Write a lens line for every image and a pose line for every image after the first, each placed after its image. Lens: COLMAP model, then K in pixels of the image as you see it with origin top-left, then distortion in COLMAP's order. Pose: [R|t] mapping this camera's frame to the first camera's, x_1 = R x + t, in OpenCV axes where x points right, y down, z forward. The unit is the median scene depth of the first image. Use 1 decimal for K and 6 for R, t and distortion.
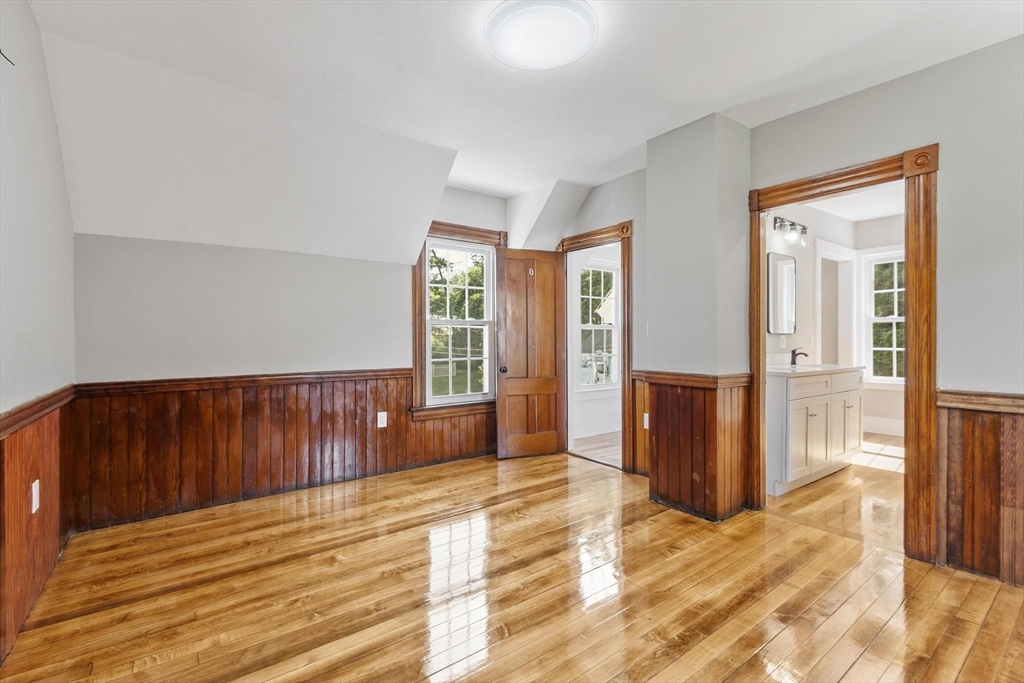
lens RADIAL K [[451.4, 0, 507.7], [0, 451.4, 336.8], [0, 0, 1]] dist [0.002105, 0.000549]
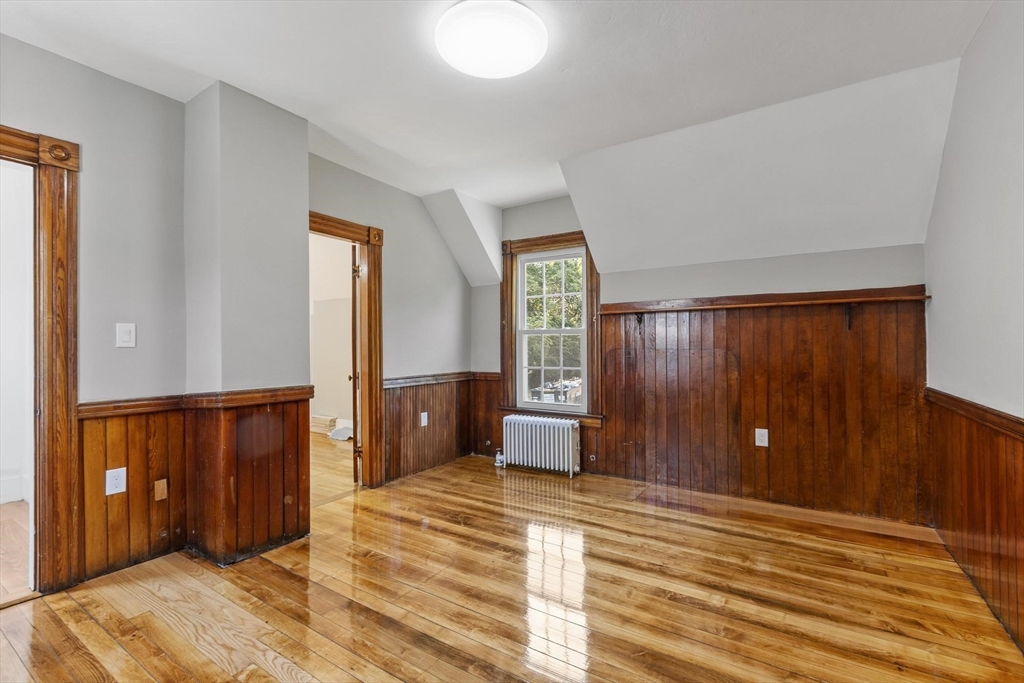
lens RADIAL K [[451.4, 0, 507.7], [0, 451.4, 336.8], [0, 0, 1]] dist [0.002105, 0.000549]
pose [[-0.343452, 0.022408, 0.938903, -0.605380], [-0.000451, 0.999711, -0.024025, 0.002217], [-0.939170, -0.008674, -0.343343, 0.906270]]
